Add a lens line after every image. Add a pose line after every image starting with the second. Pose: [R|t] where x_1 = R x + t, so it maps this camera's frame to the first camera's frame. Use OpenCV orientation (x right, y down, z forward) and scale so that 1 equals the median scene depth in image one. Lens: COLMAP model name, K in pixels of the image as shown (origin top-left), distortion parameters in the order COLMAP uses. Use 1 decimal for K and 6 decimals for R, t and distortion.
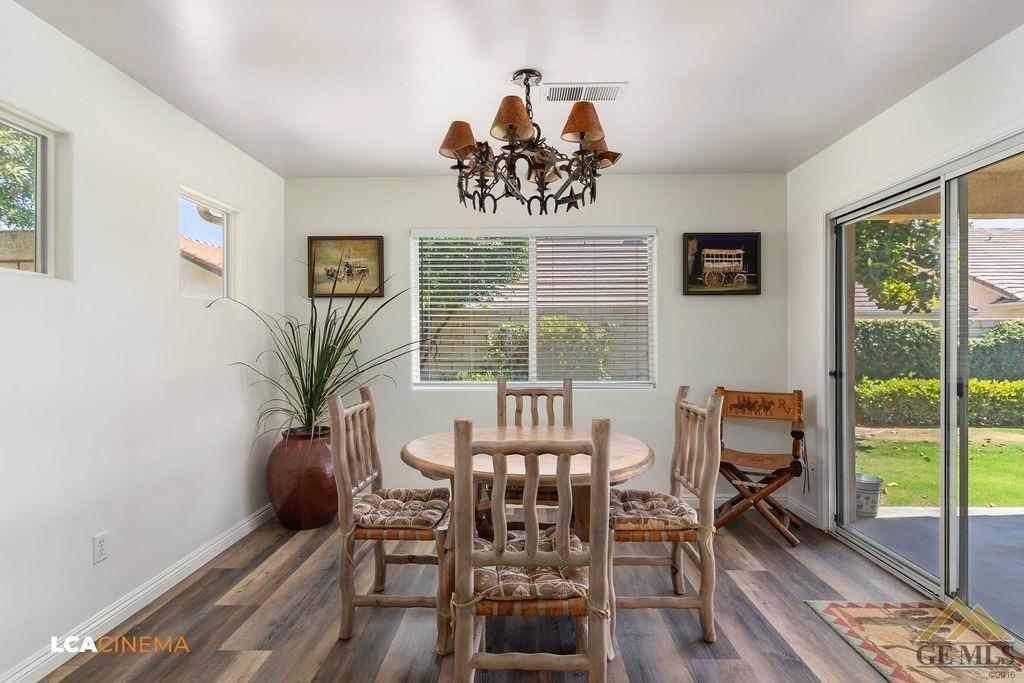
lens RADIAL K [[499.7, 0, 514.3], [0, 499.7, 340.8], [0, 0, 1]] dist [-0.003008, -0.001590]
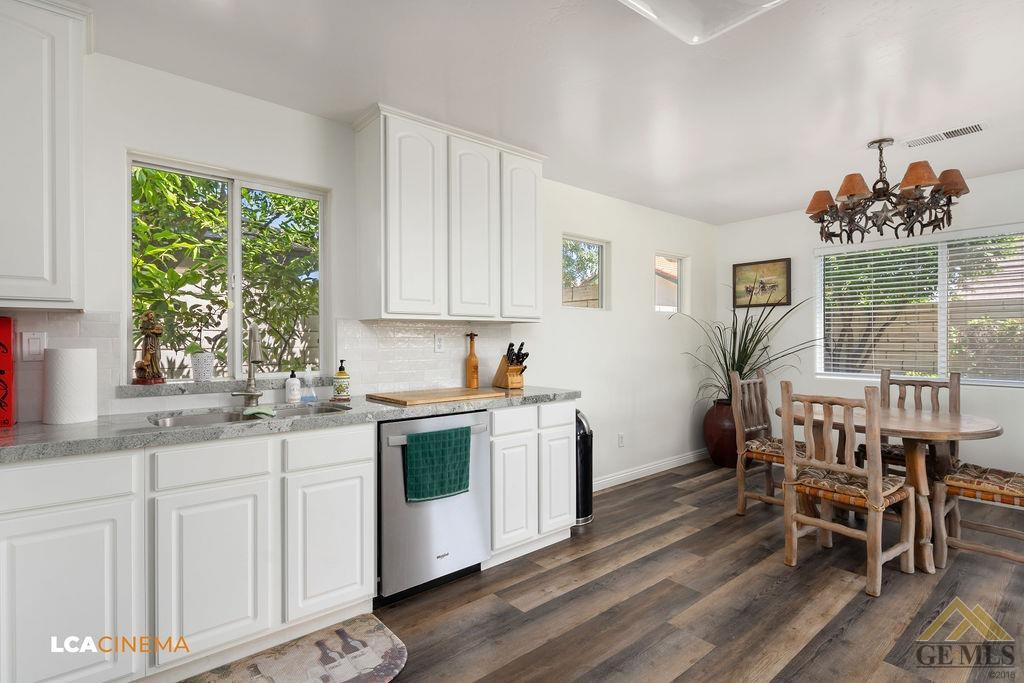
lens RADIAL K [[499.7, 0, 513.8], [0, 499.7, 344.8], [0, 0, 1]] dist [-0.003008, -0.001590]
pose [[0.658144, 0.010416, -0.752820, 0.265944], [0.000485, 0.999898, 0.014259, -0.002846], [0.752892, -0.009749, 0.658072, -0.430175]]
